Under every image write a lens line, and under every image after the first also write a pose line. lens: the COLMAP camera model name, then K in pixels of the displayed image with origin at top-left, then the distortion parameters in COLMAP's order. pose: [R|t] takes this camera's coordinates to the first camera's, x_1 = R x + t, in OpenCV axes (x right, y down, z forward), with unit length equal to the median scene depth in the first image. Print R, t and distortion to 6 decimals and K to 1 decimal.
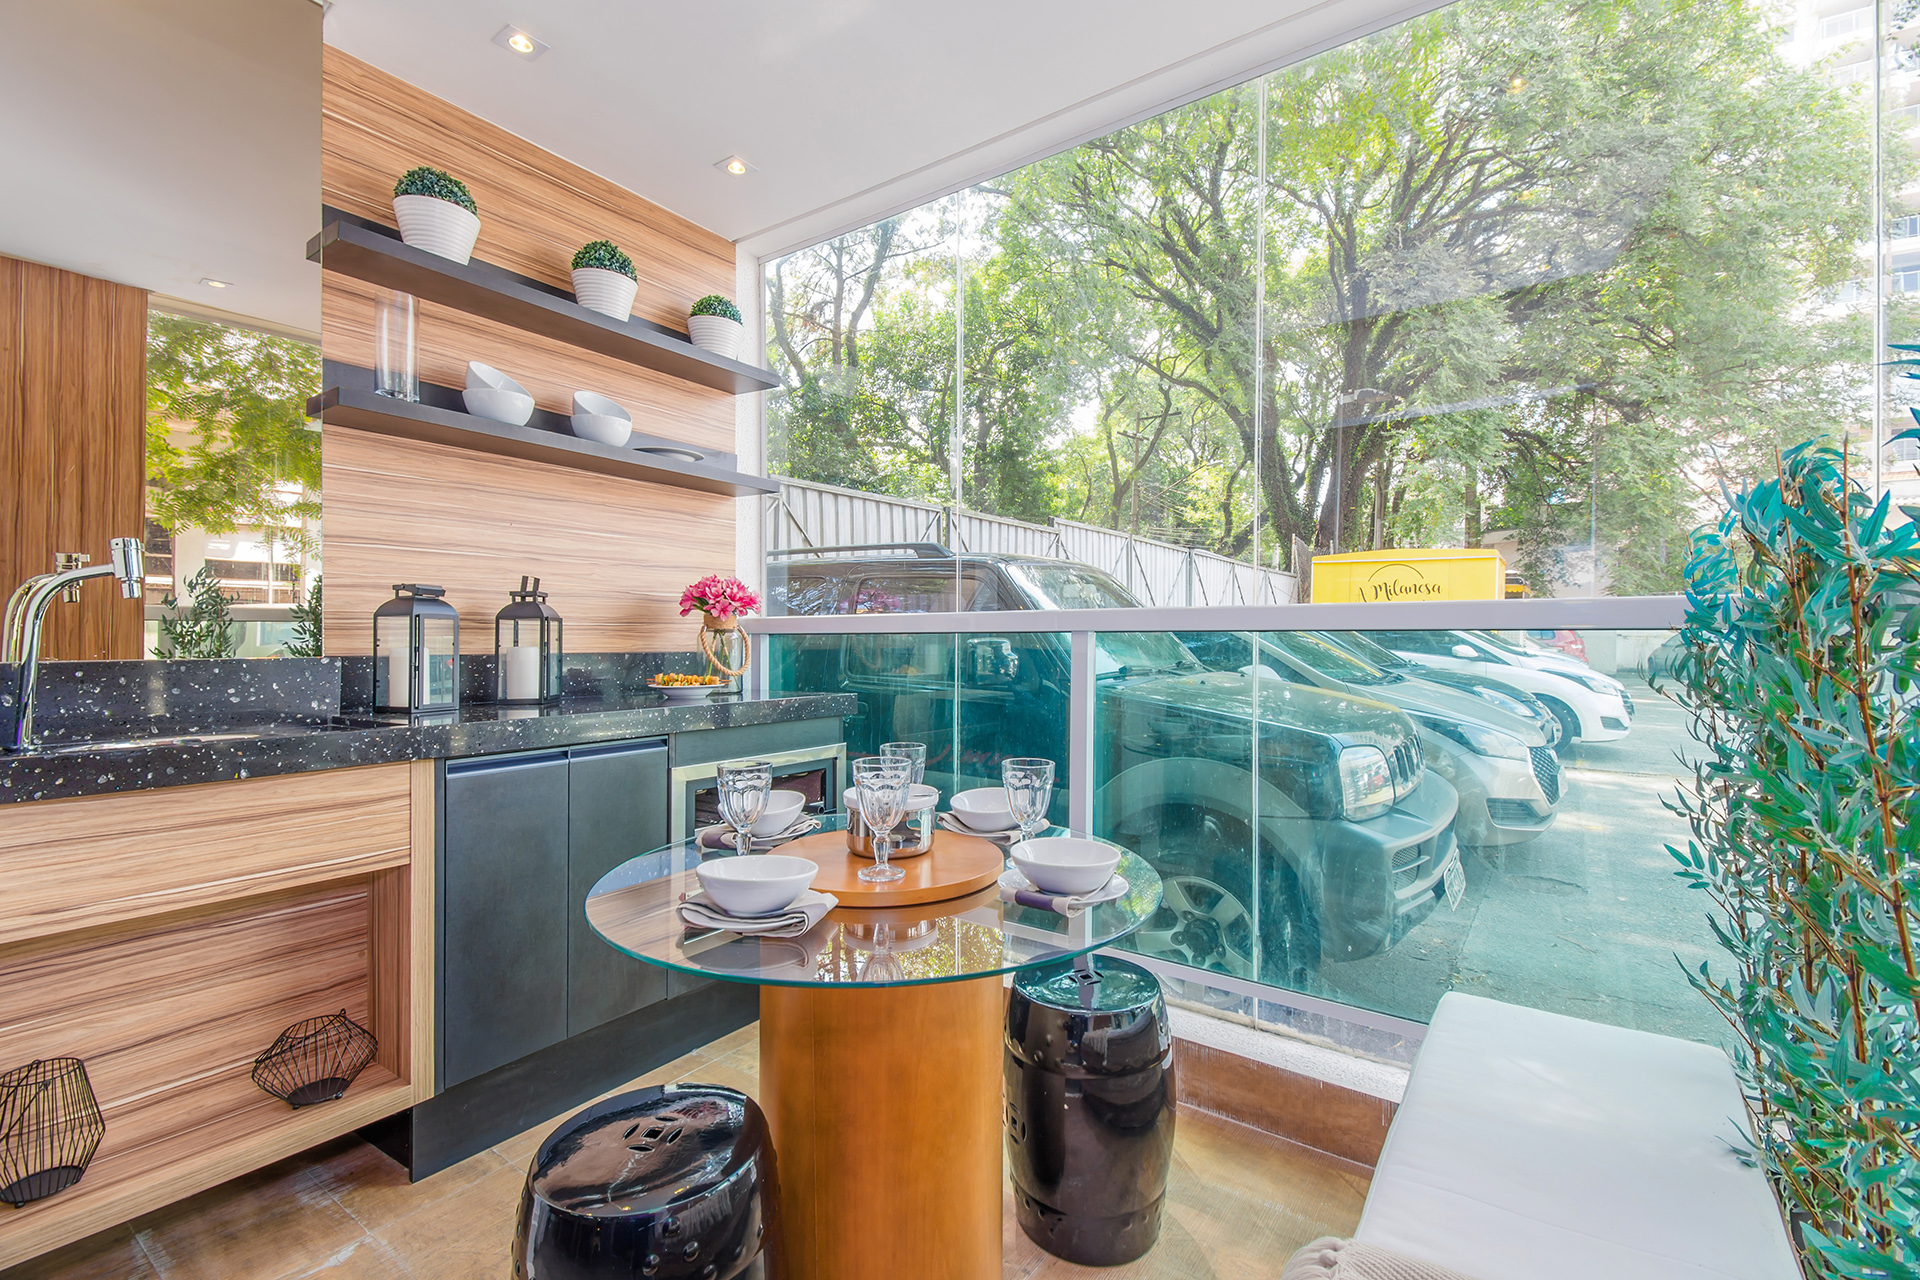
lens RADIAL K [[830.1, 0, 946.4], [0, 830.1, 618.7], [0, 0, 1]] dist [0.037228, -0.022228]
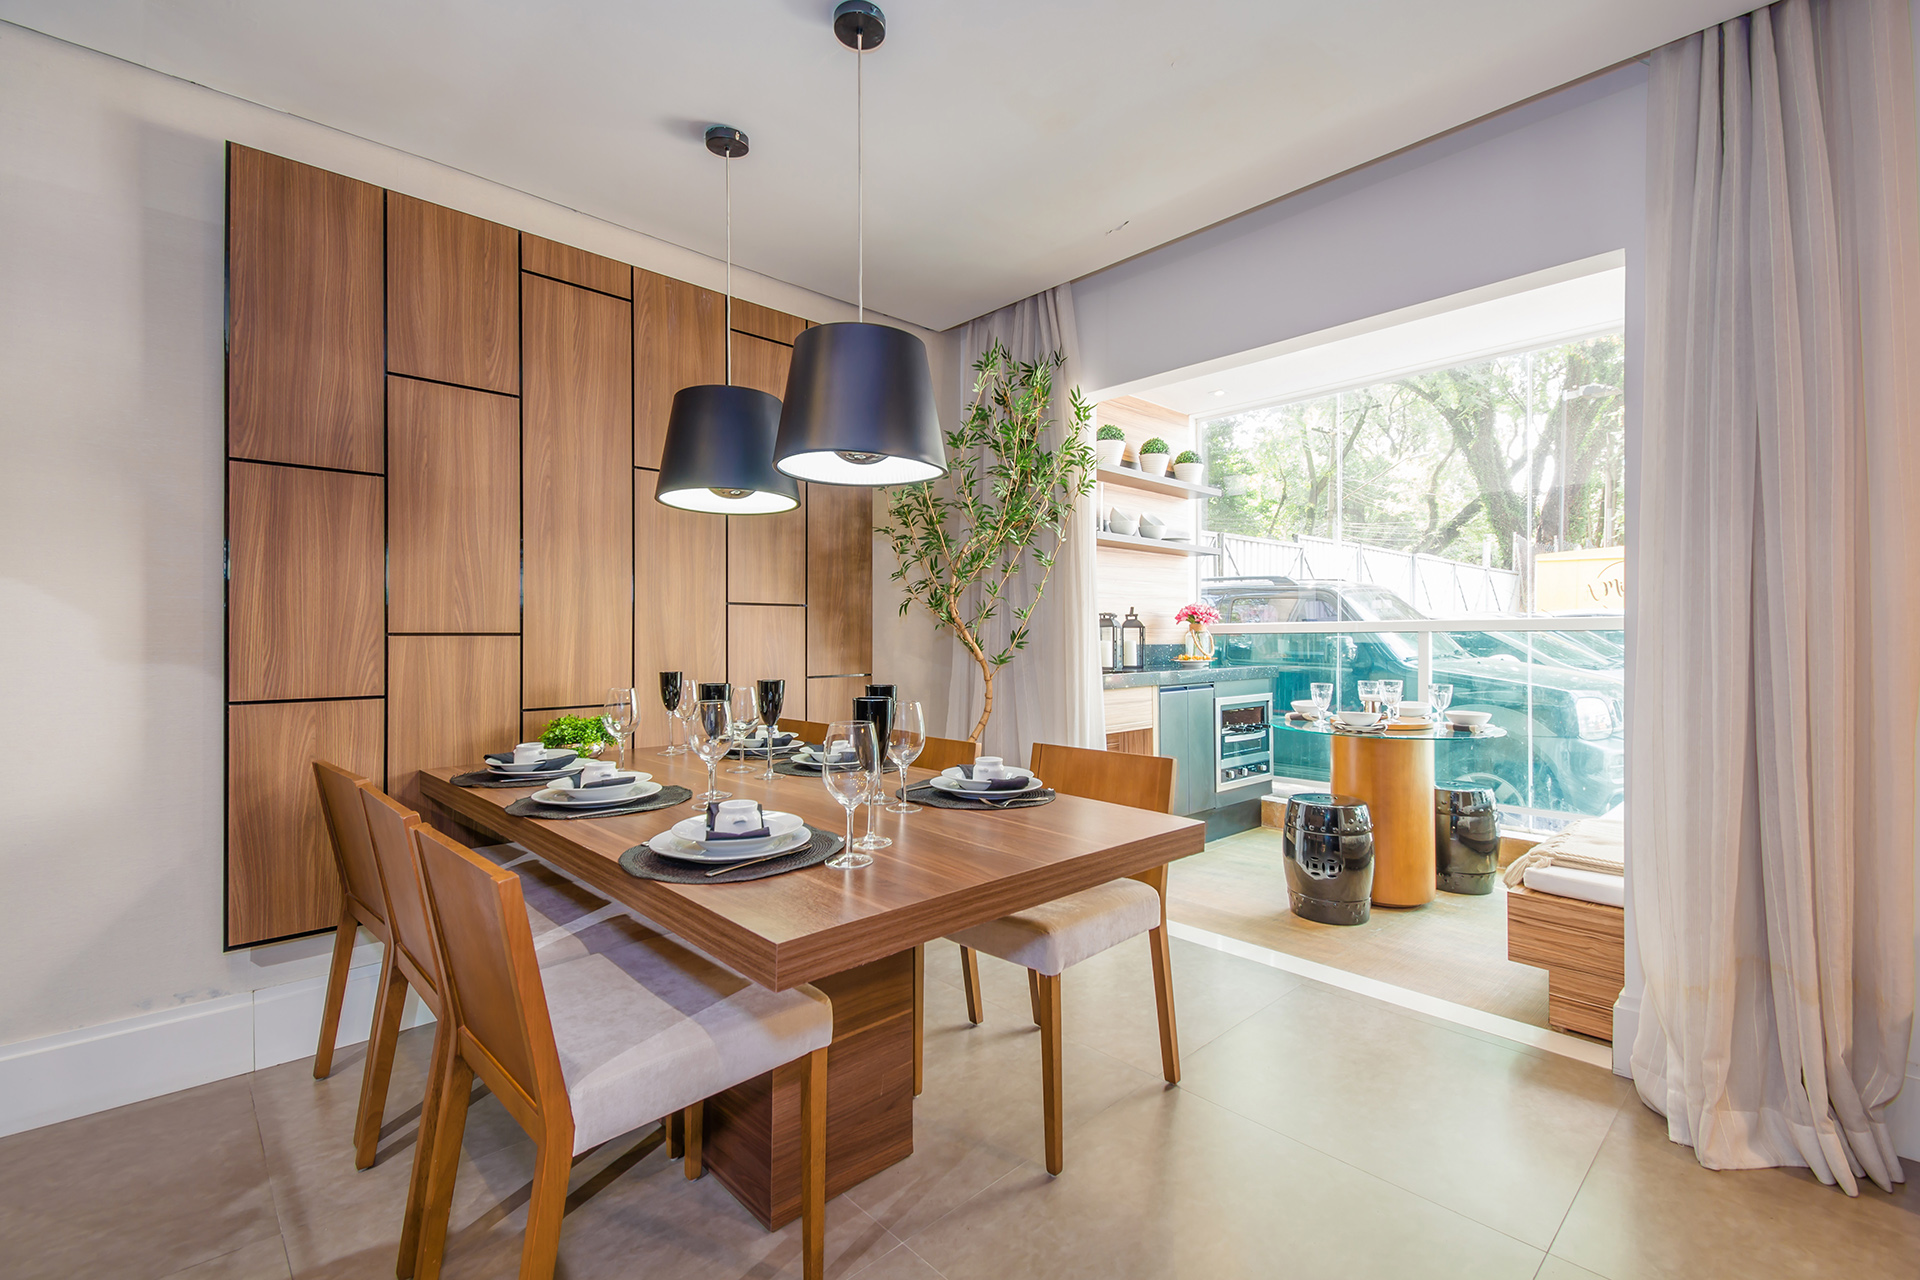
lens RADIAL K [[830.1, 0, 946.4], [0, 830.1, 618.7], [0, 0, 1]] dist [0.037228, -0.022228]
pose [[0.981155, -0.007208, -0.193087, -0.156619], [0.007548, 0.999971, 0.001029, -0.007646], [0.193074, -0.002467, 0.981181, -0.318663]]
